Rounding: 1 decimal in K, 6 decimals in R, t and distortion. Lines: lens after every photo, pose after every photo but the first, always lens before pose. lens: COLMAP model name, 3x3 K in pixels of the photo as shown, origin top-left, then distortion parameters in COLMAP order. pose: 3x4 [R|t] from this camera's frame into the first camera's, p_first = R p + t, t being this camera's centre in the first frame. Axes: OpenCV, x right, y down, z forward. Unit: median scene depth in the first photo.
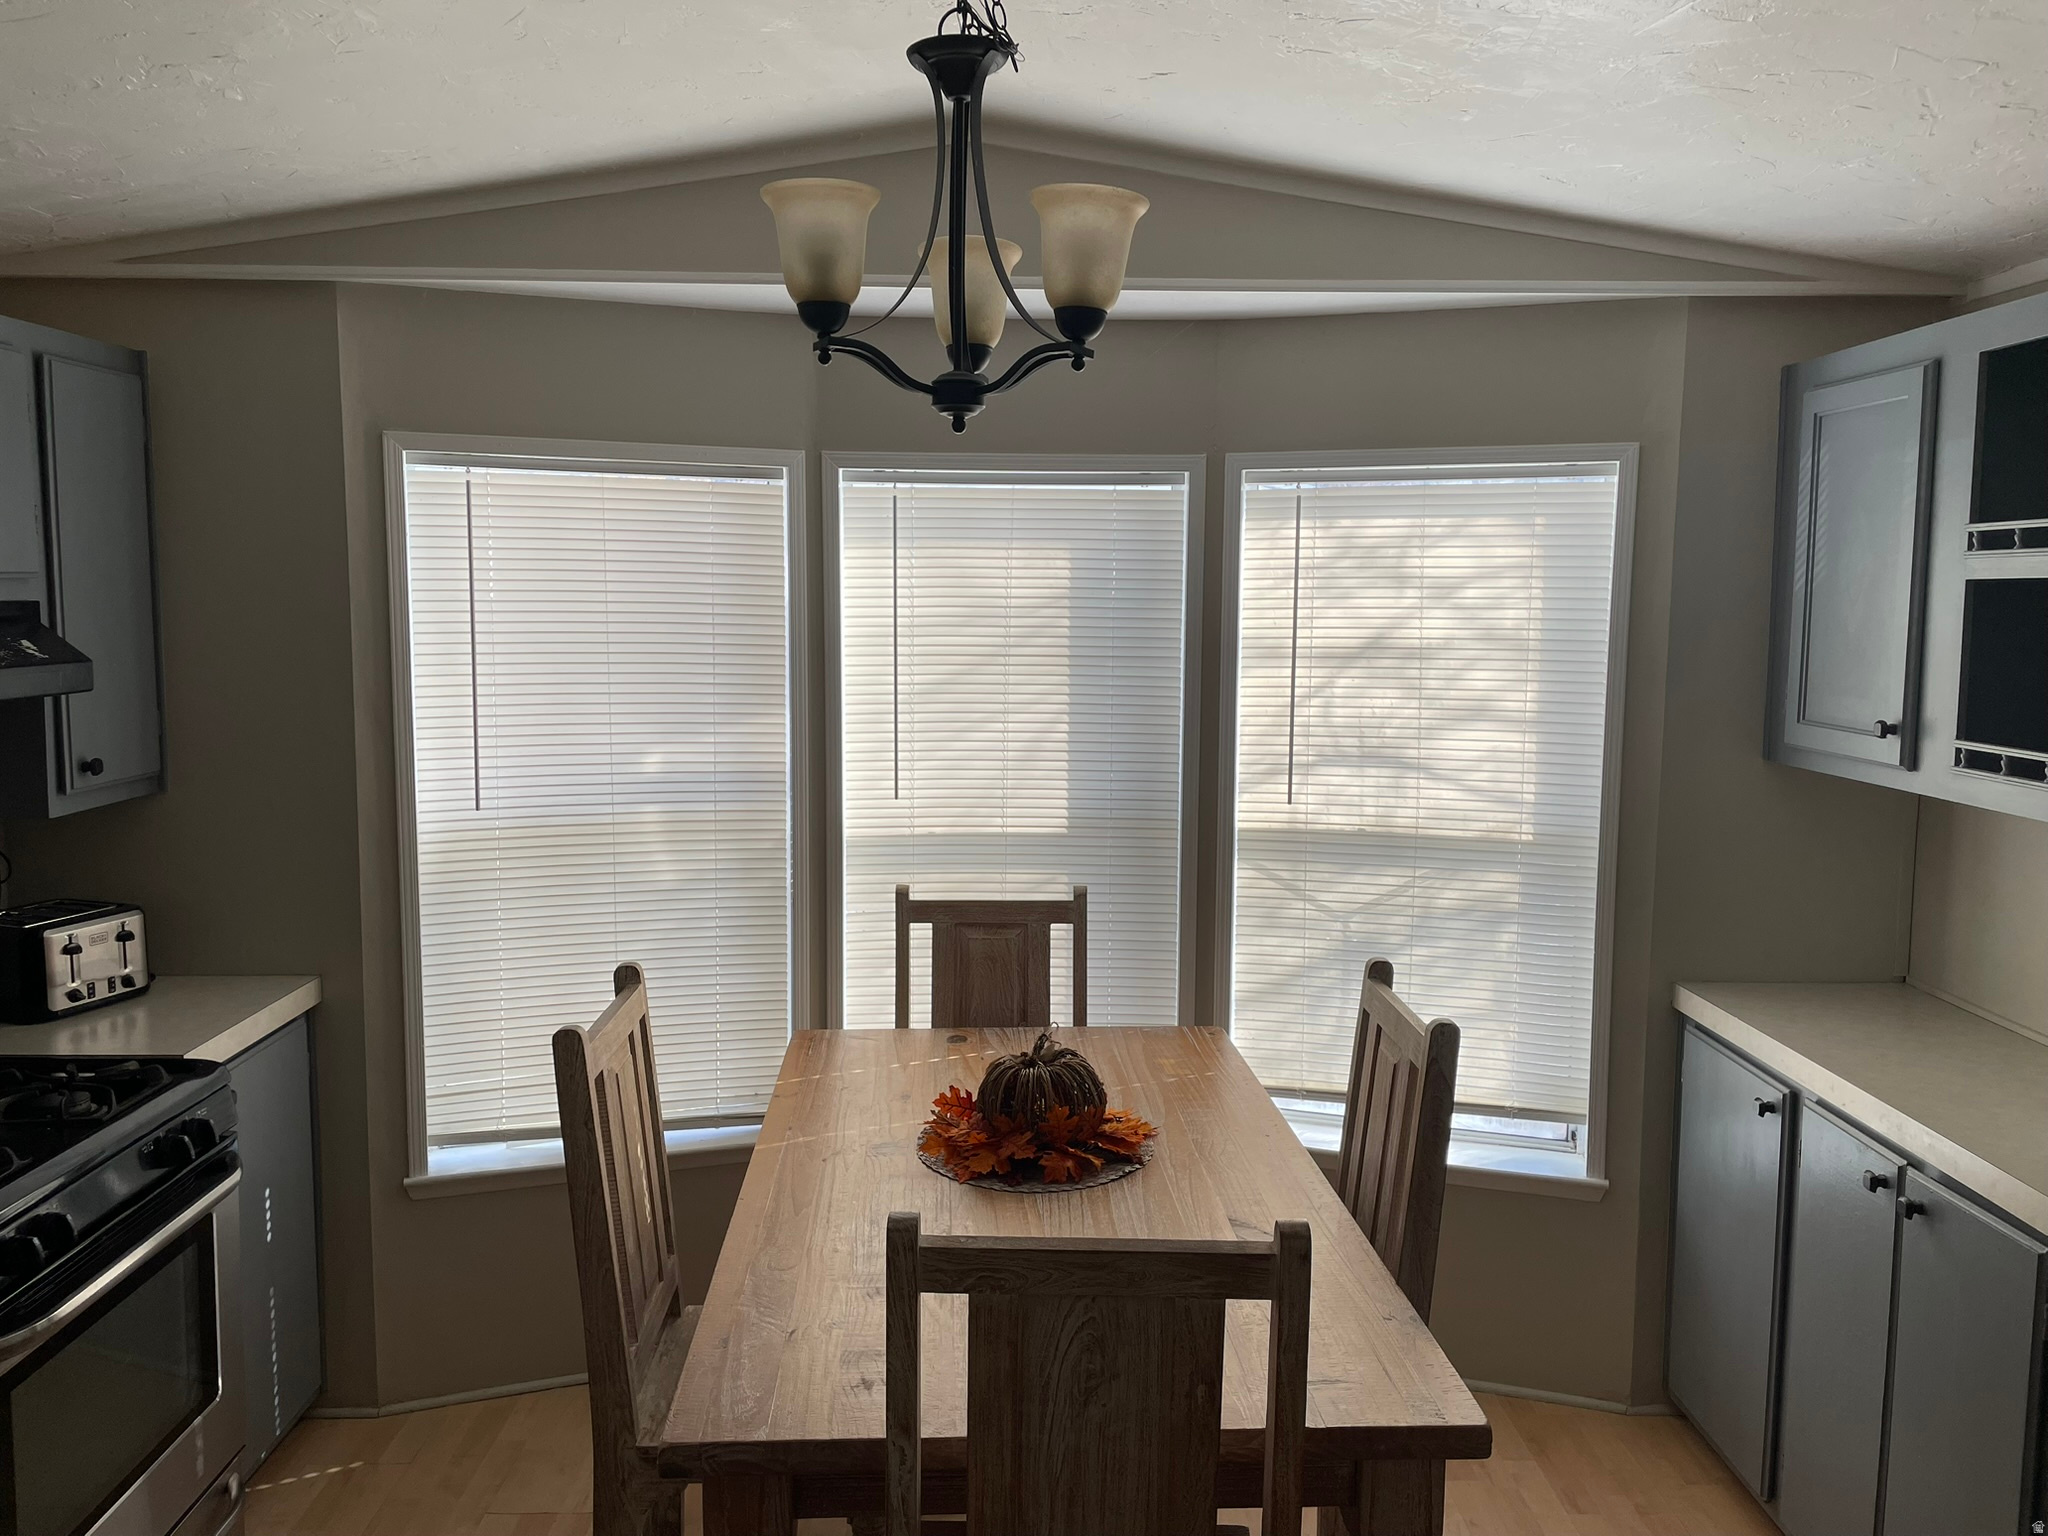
lens RADIAL K [[1539.7, 0, 1027.3], [0, 1539.7, 747.7], [0, 0, 1]] dist [0.092641, -0.113361]
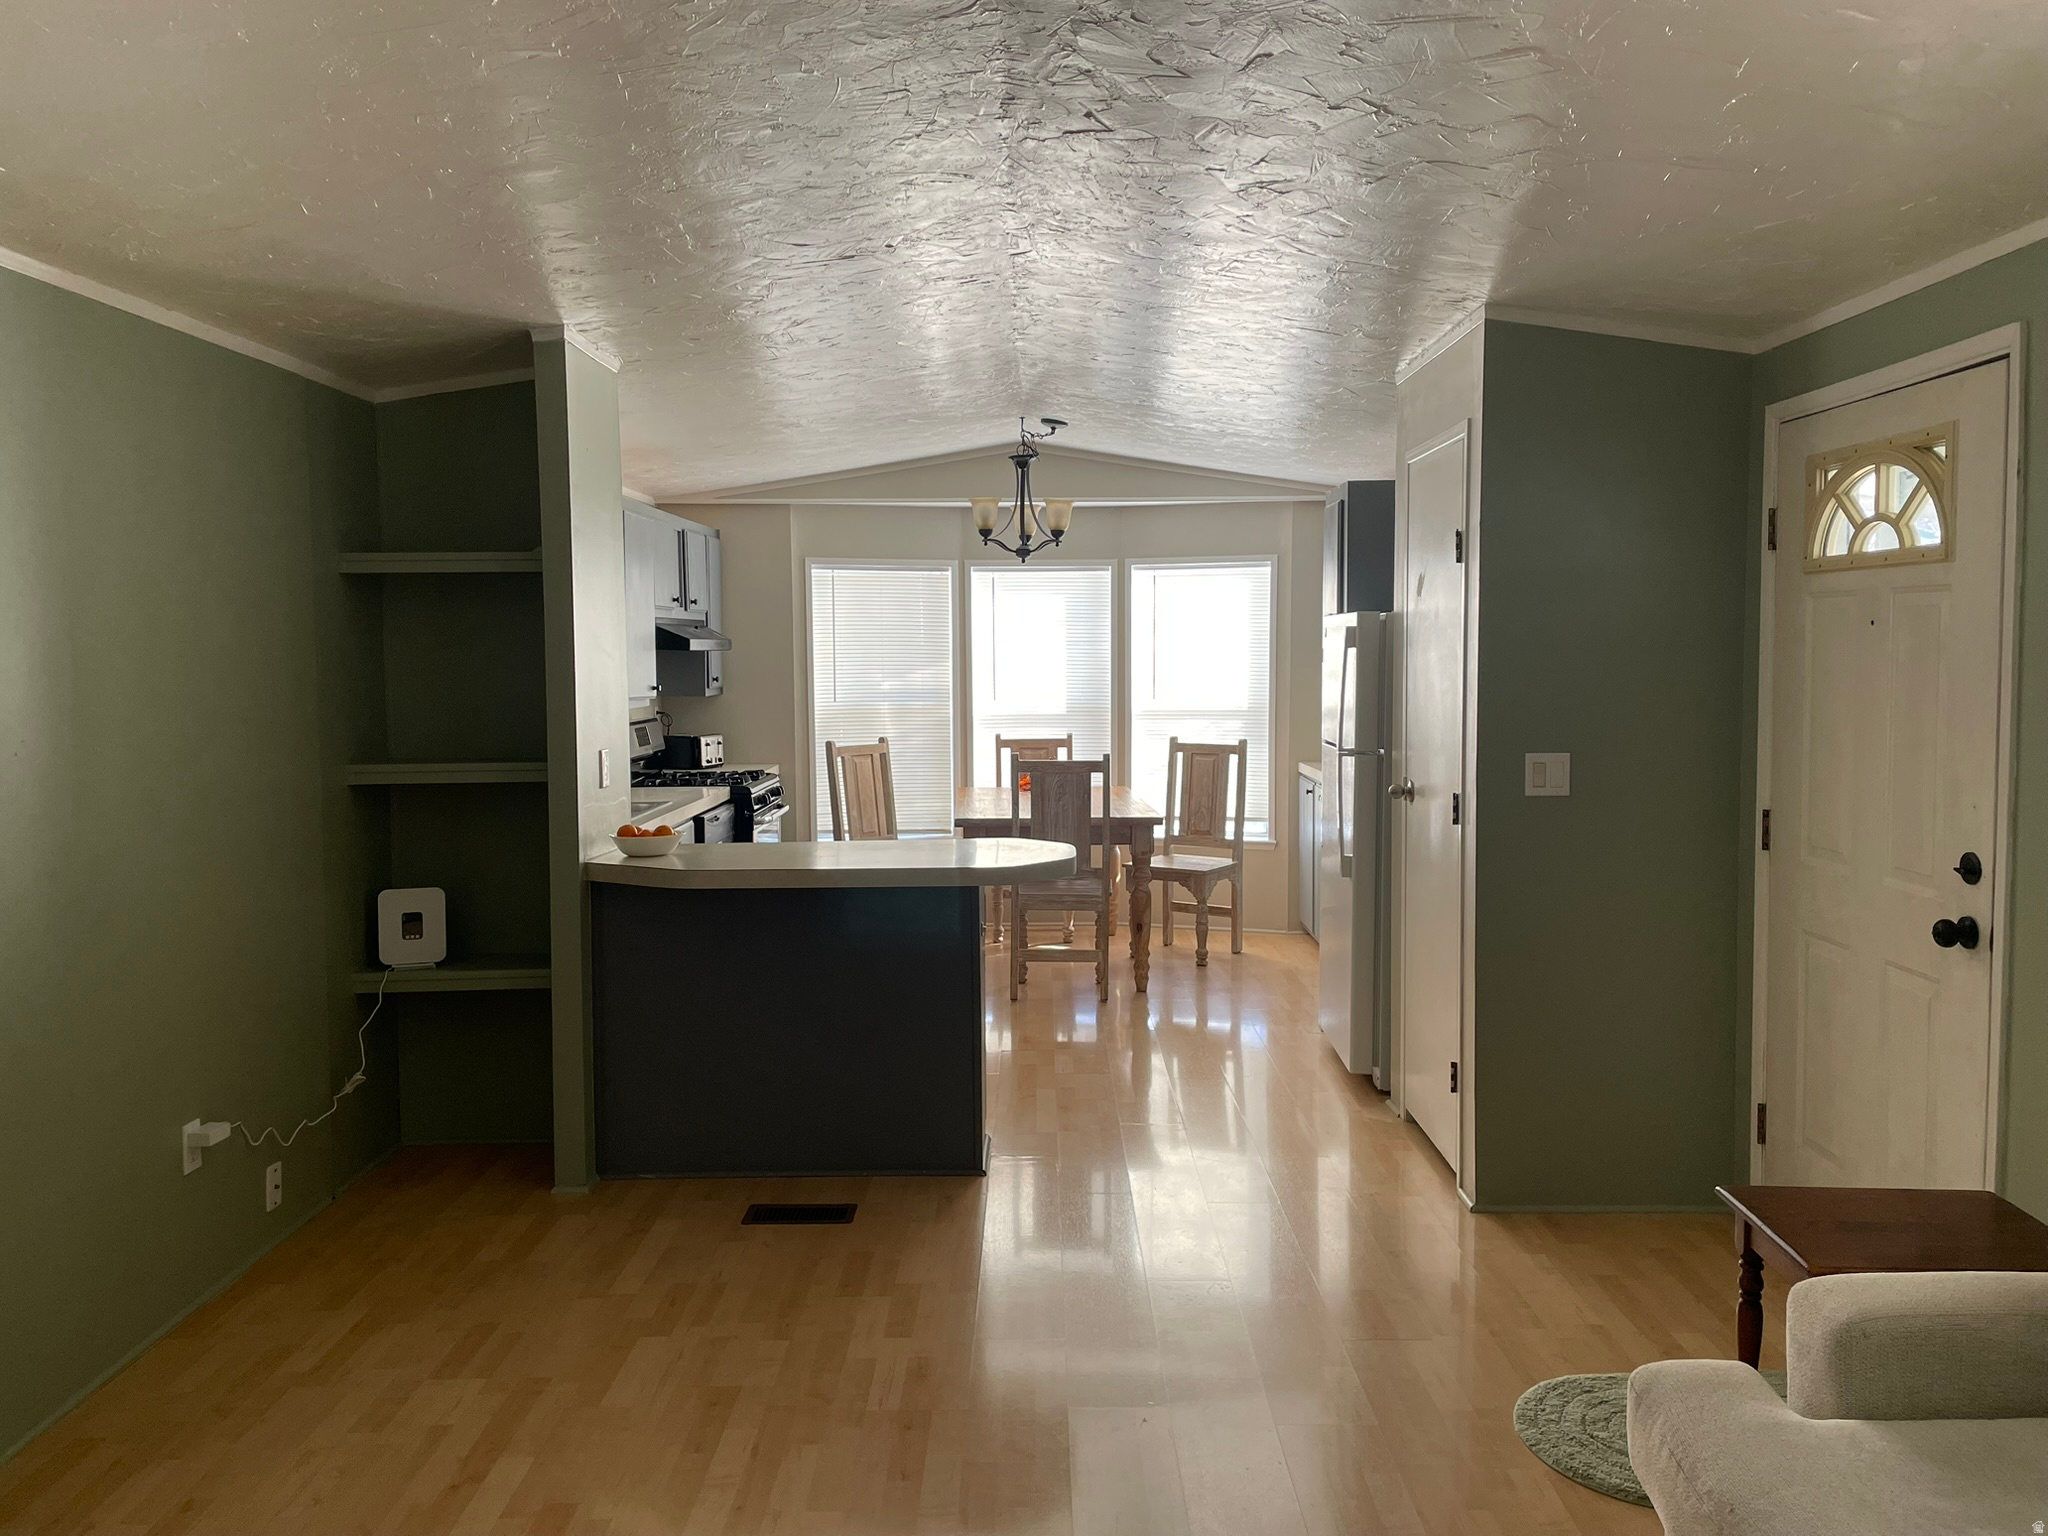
lens RADIAL K [[1539.7, 0, 1046.4], [0, 1539.7, 760.2], [0, 0, 1]] dist [0.092641, -0.113361]
pose [[0.999852, -0.012314, -0.012028, 0.029603], [0.012014, 0.999622, -0.024730, 0.220486], [0.012328, 0.024581, 0.999622, -1.672562]]
